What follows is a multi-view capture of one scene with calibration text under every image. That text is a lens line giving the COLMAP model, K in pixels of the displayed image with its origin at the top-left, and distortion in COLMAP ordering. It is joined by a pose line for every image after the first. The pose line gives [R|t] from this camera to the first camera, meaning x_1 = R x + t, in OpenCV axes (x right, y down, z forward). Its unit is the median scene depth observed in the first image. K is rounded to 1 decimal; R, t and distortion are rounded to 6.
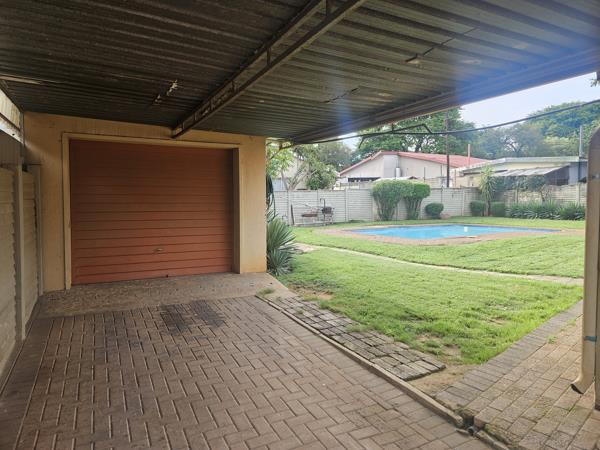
lens RADIAL K [[393.8, 0, 299.4], [0, 393.8, 215.6], [0, 0, 1]] dist [0.014883, -0.000123]
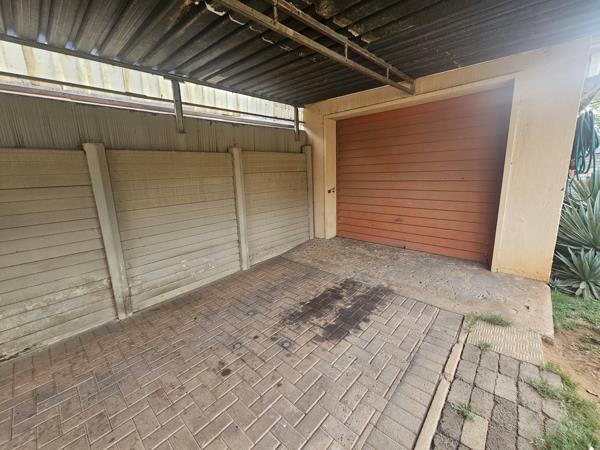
lens RADIAL K [[244.9, 0, 302.6], [0, 244.9, 221.2], [0, 0, 1]] dist [-0.001386, -0.000219]
pose [[0.366609, 0.169974, -0.914717, 0.126923], [-0.003397, 0.983408, 0.181377, -0.022106], [0.930369, -0.063387, 0.361104, 0.594720]]
